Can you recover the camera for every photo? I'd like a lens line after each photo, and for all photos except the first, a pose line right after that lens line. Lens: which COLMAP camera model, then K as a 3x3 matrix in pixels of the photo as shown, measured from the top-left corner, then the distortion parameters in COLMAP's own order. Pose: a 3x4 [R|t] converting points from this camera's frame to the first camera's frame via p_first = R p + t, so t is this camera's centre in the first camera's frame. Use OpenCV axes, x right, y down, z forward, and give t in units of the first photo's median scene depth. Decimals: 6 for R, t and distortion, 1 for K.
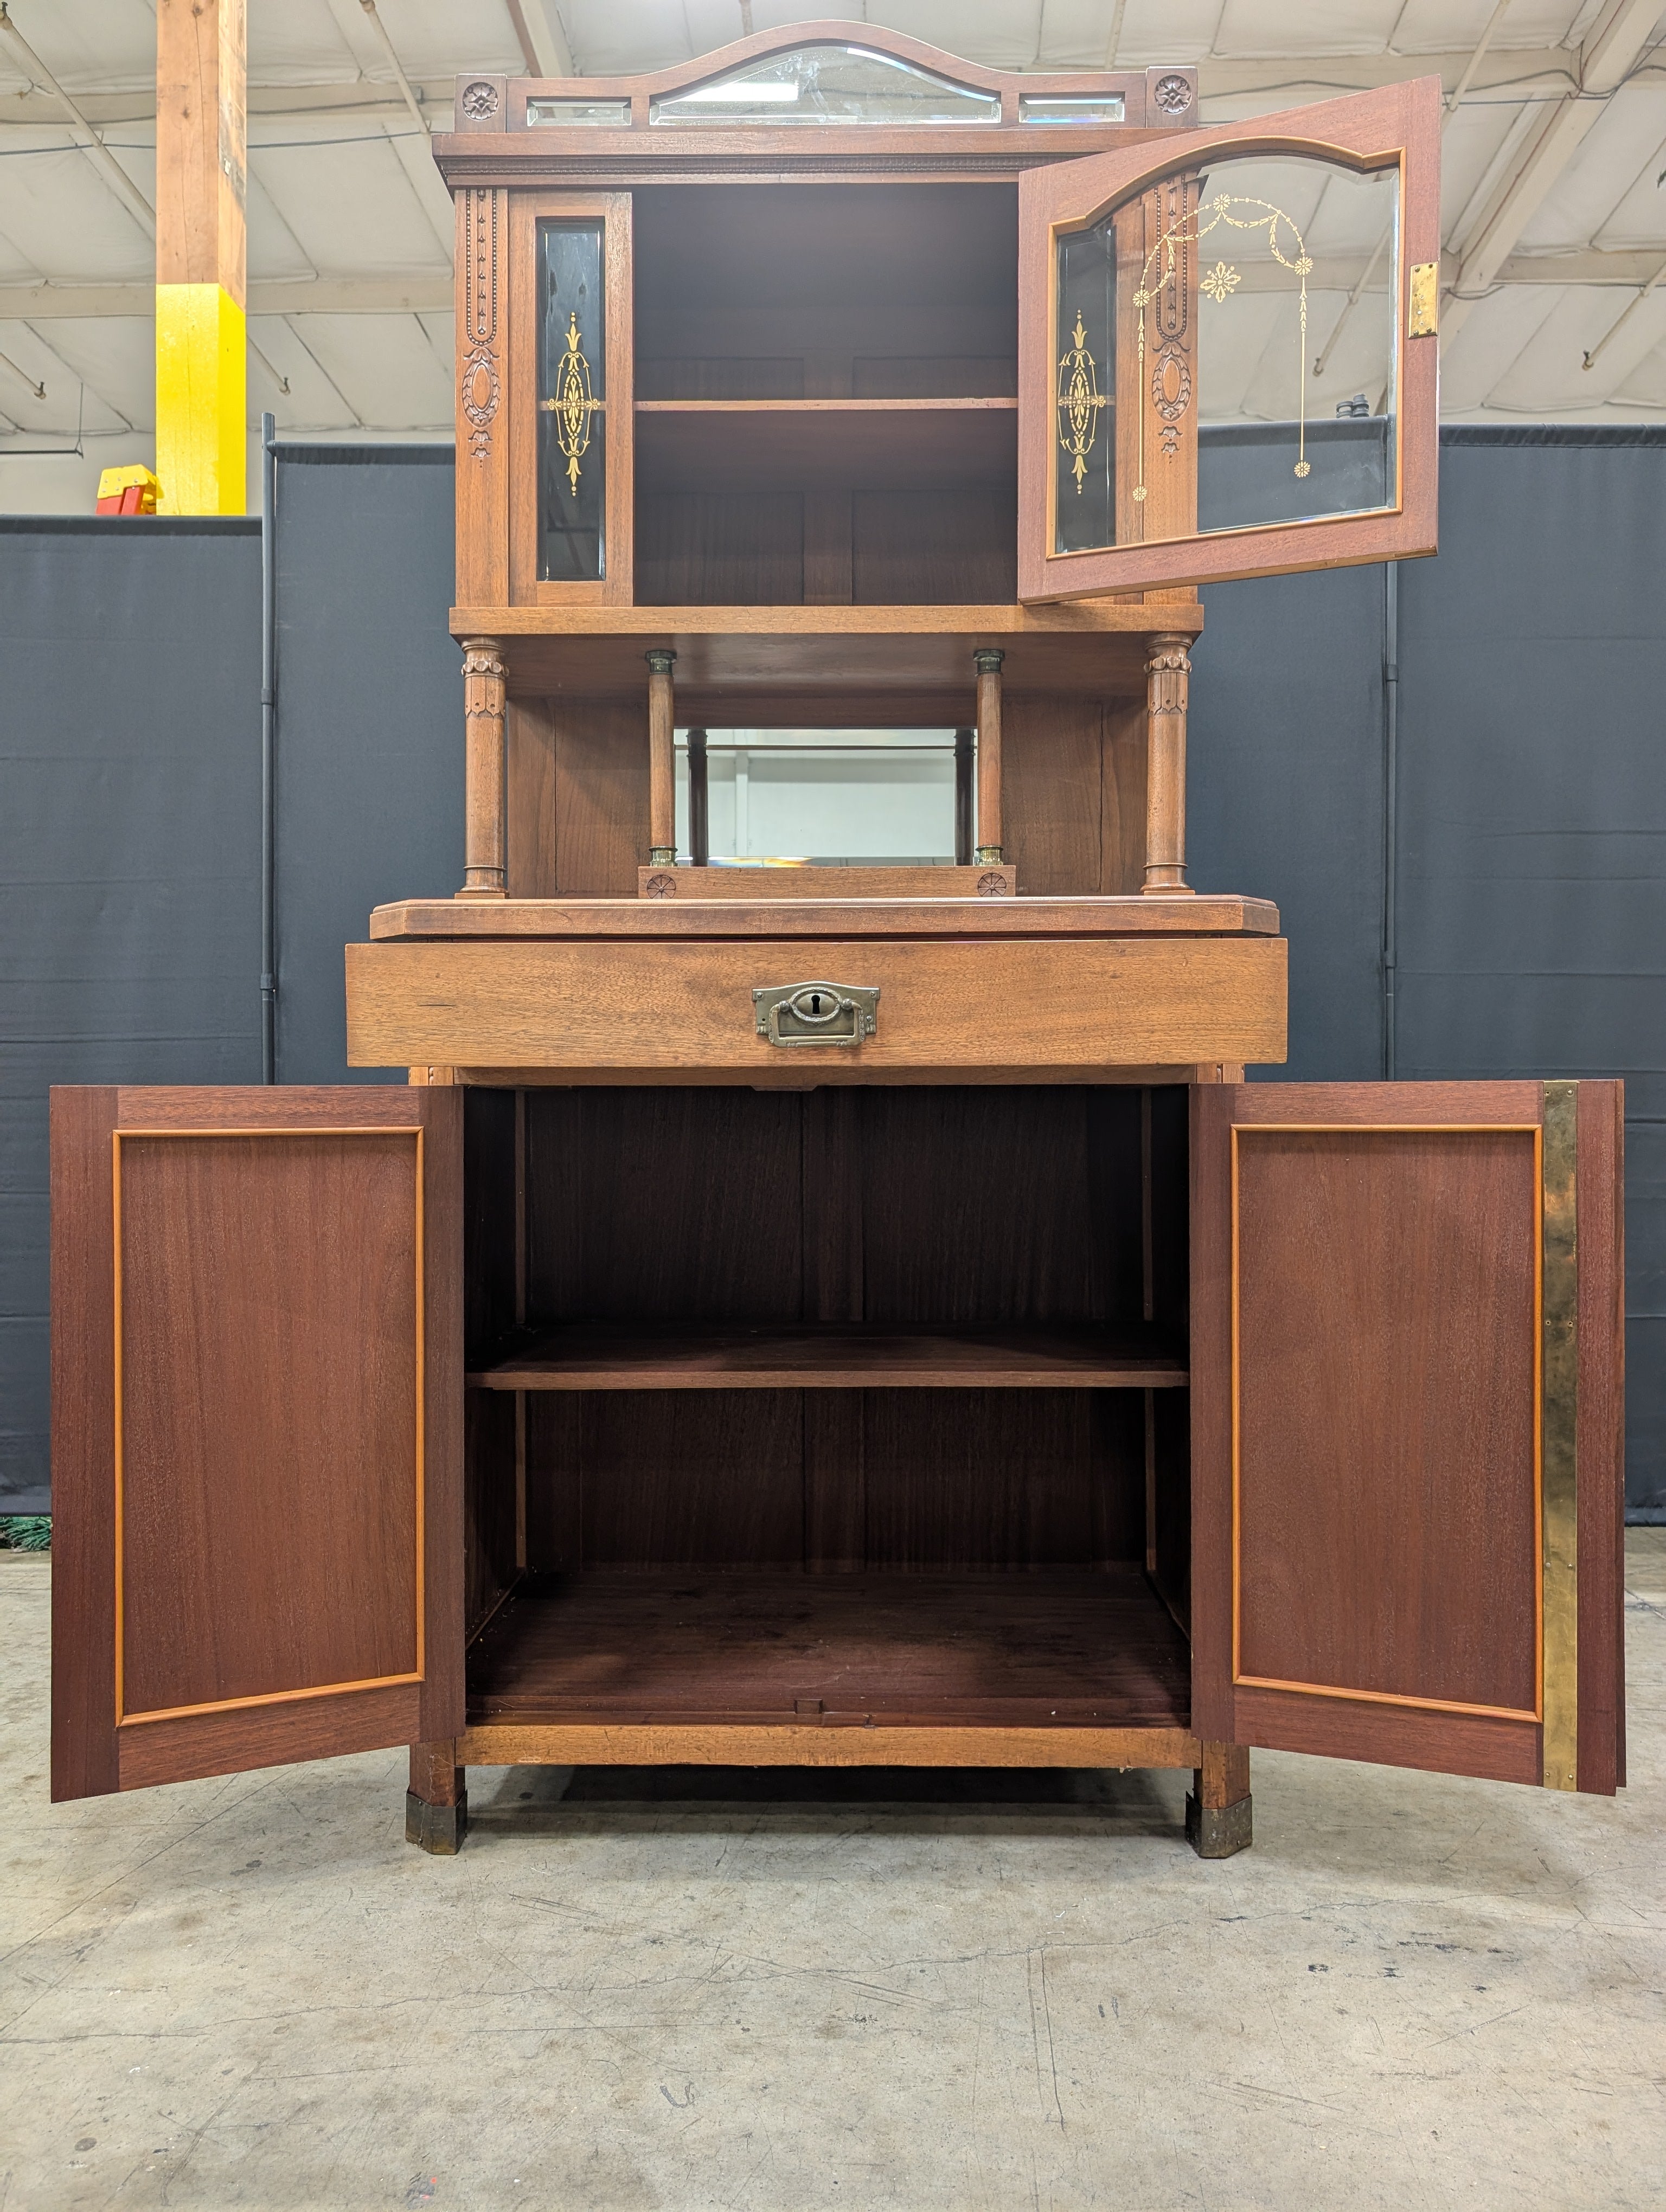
lens RADIAL K [[1595.1, 0, 832.4], [0, 1595.1, 1112.6], [0, 0, 1]] dist [0.011168, -0.006179]
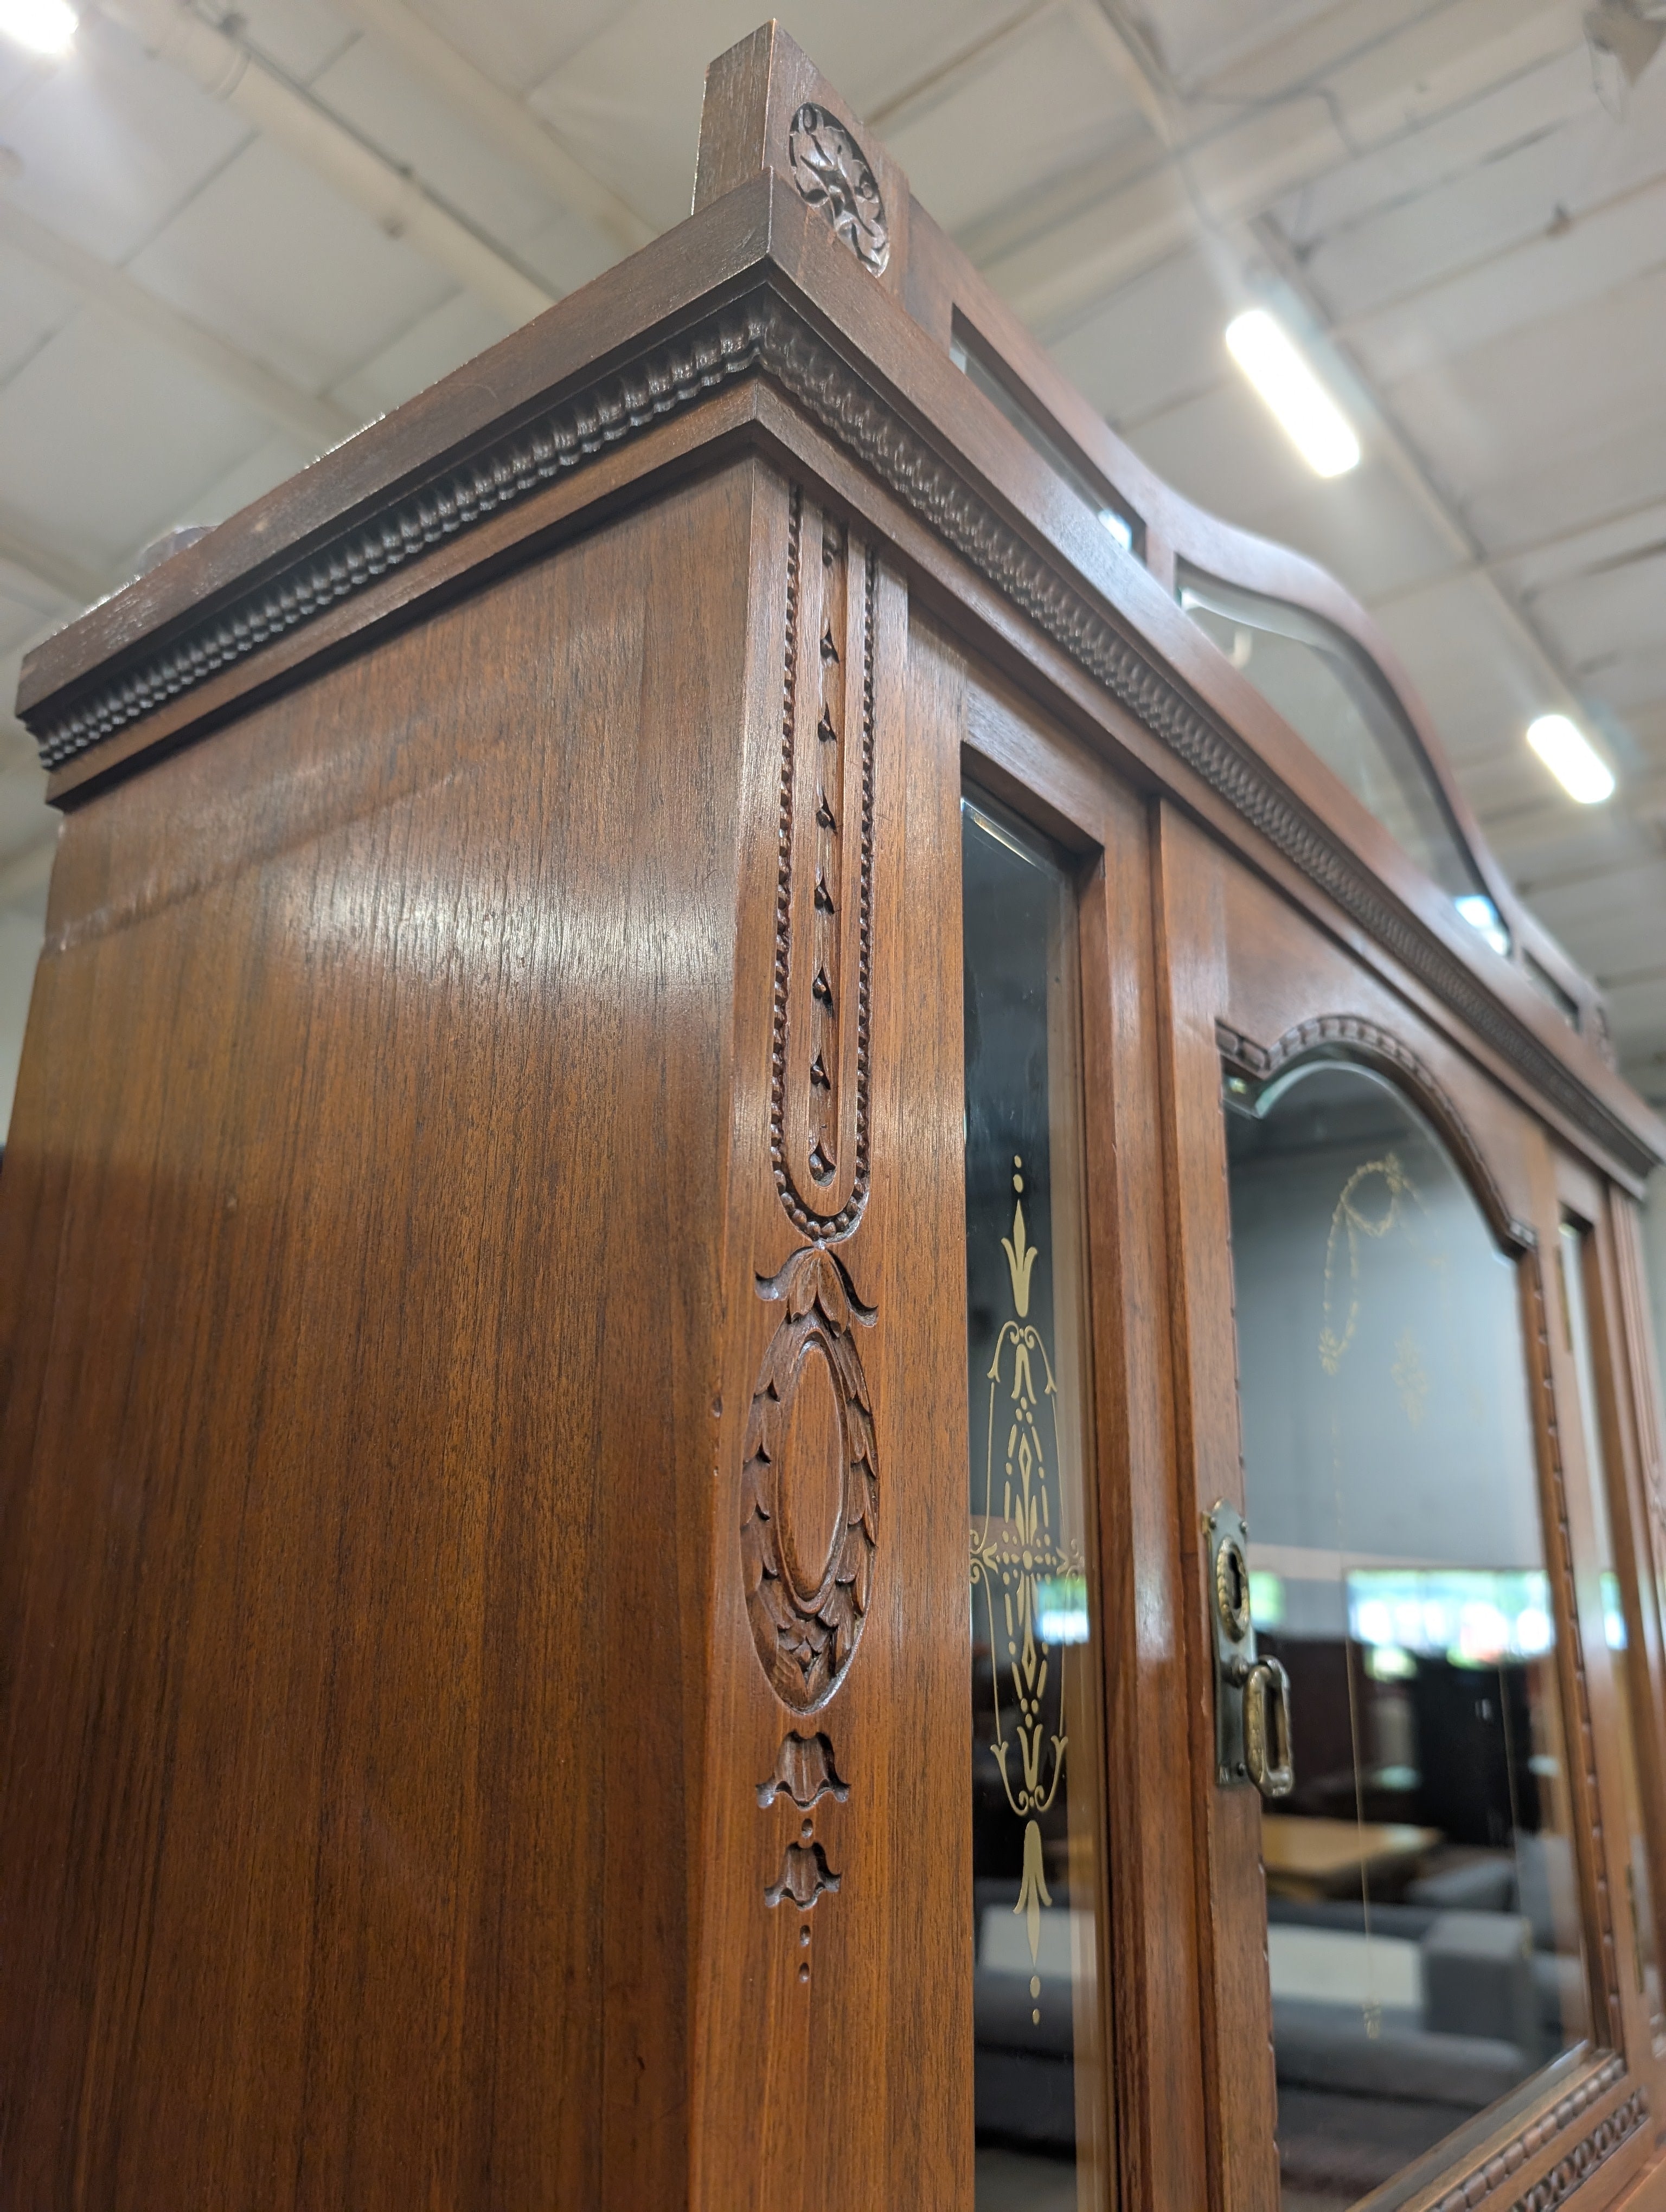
lens RADIAL K [[1658.1, 0, 876.2], [0, 1658.1, 1135.9], [0, 0, 1]] dist [0.001166, -0.002291]
pose [[0.577818, 0.235536, 0.781441, -0.367400], [-0.006478, 0.958747, -0.284188, -0.435353], [-0.816140, 0.159147, 0.555506, 0.884331]]
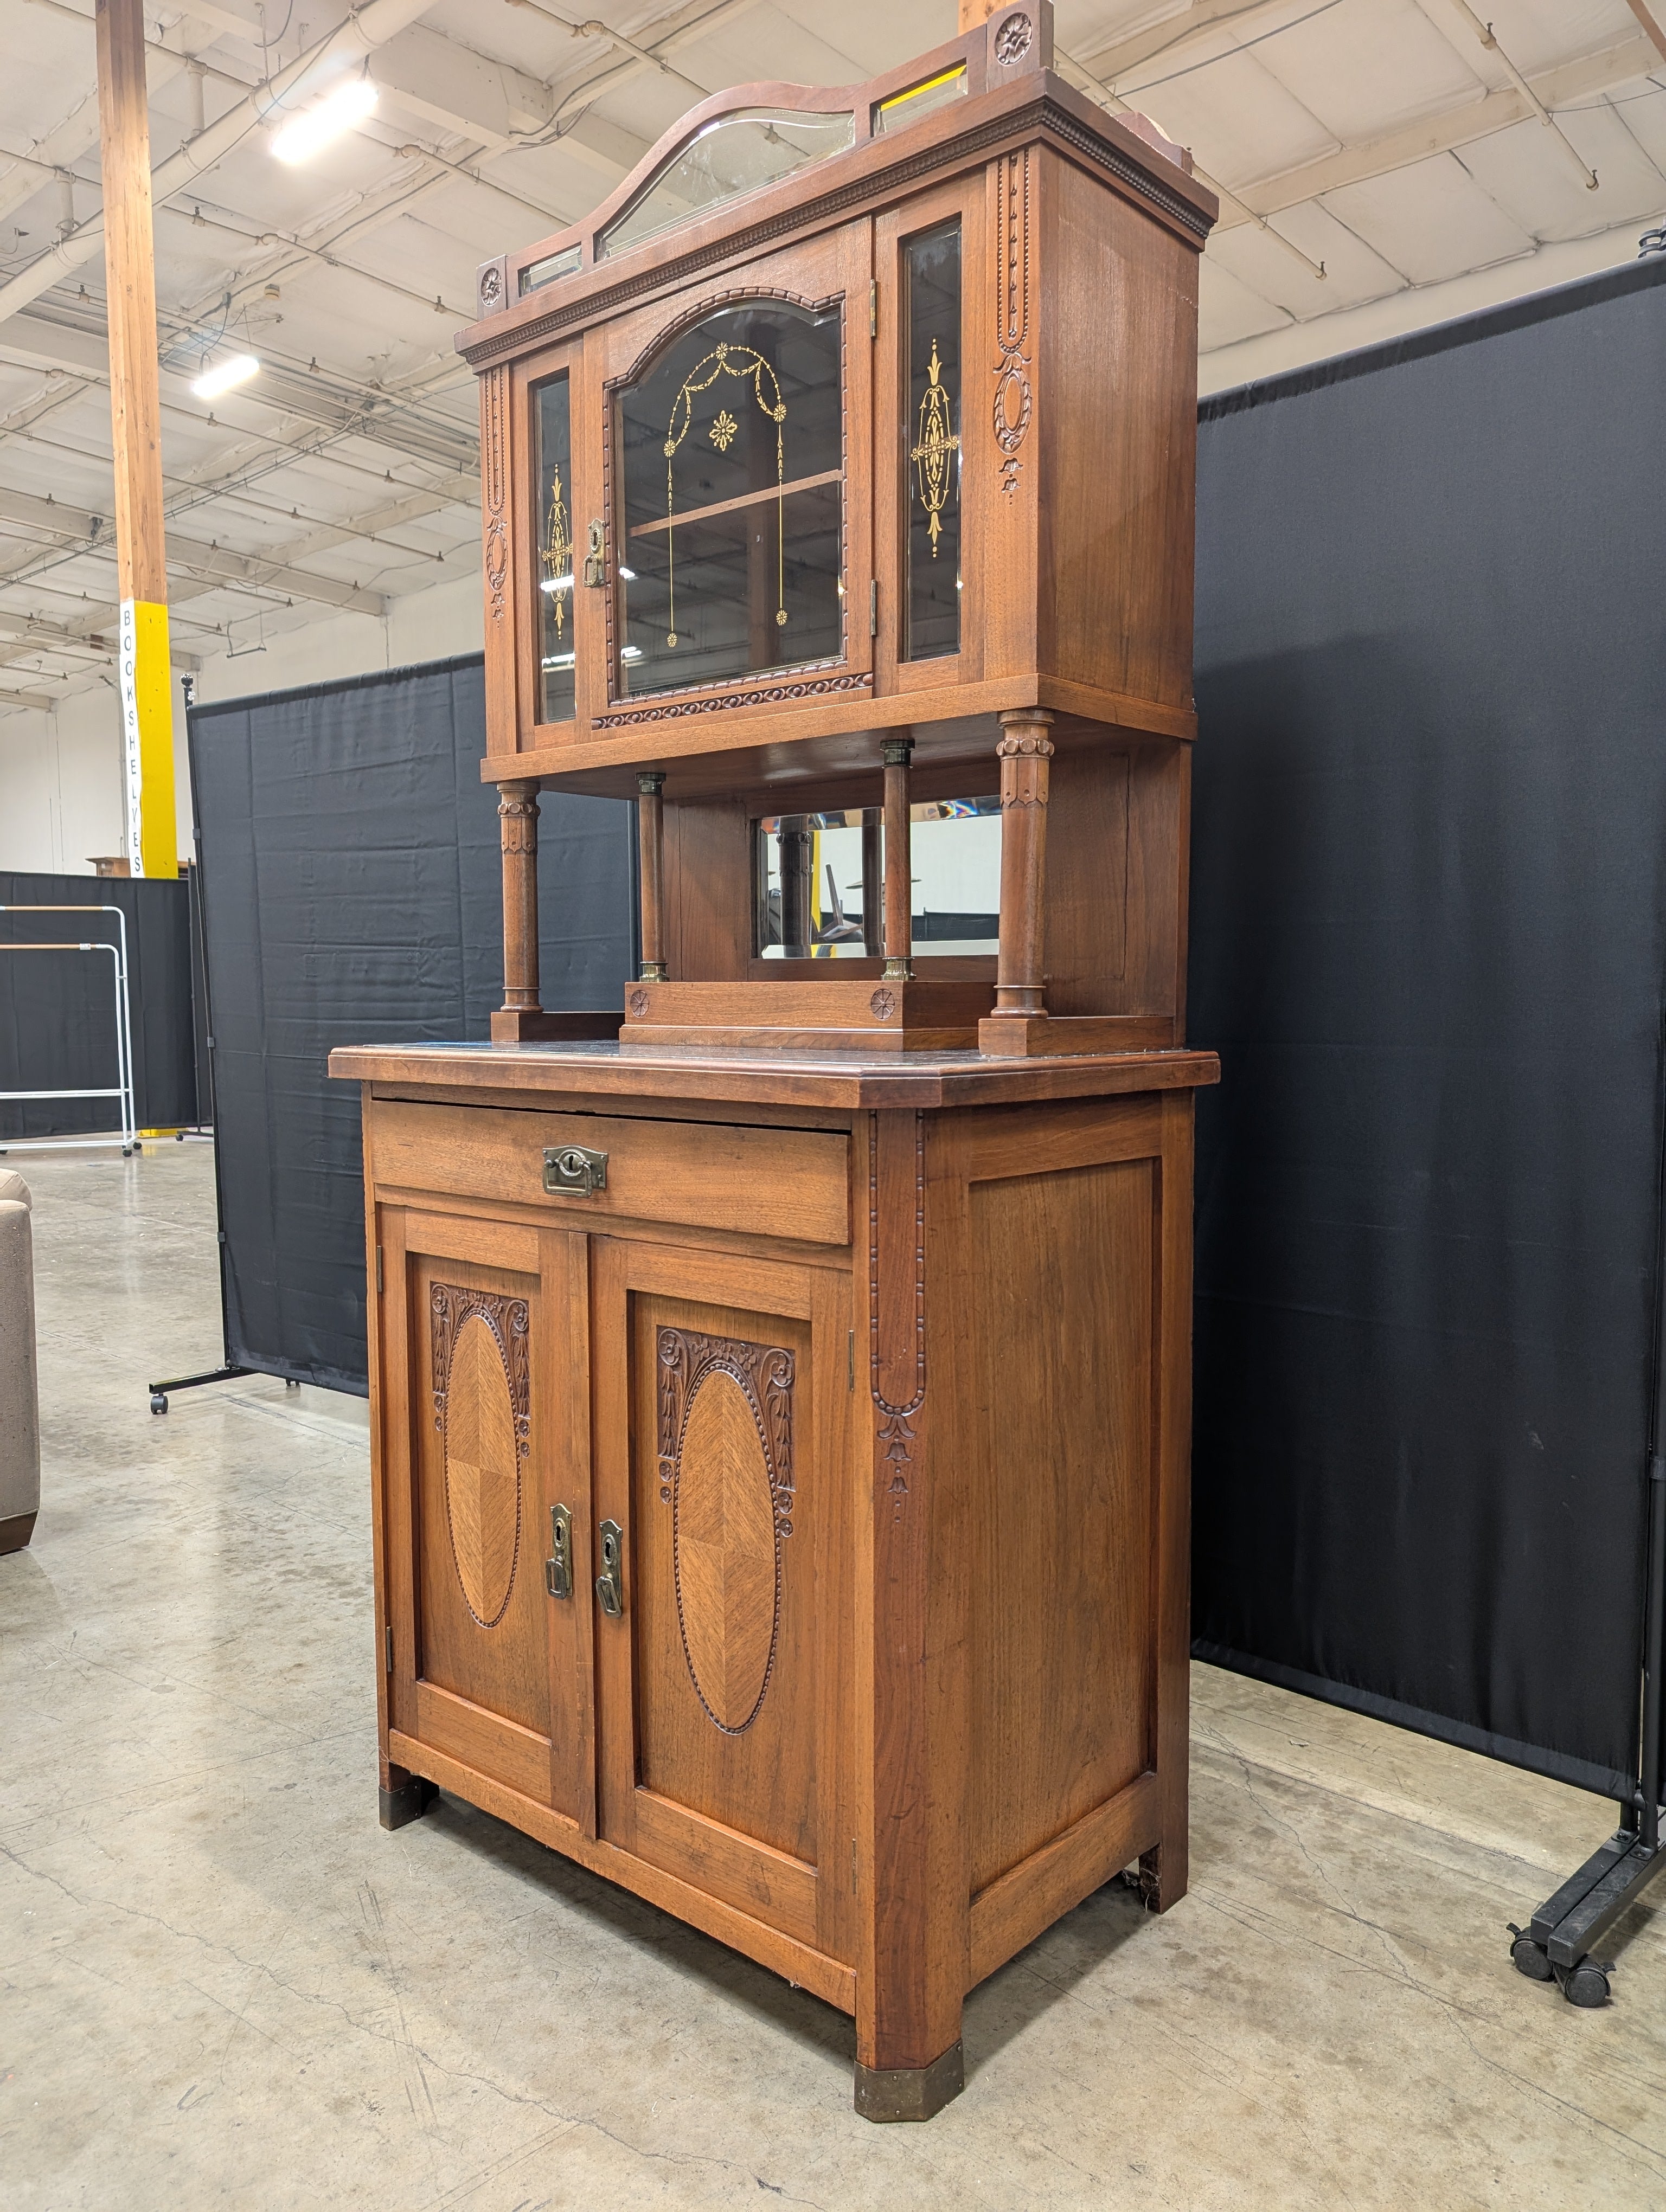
lens RADIAL K [[1592.4, 0, 834.0], [0, 1592.4, 1113.1], [0, 0, 1]] dist [0.014898, -0.008601]
pose [[0.764122, 0.048041, -0.643280, 0.685269], [0.002515, 0.996994, 0.077444, -0.153142], [0.645066, -0.060794, 0.761704, 0.286029]]
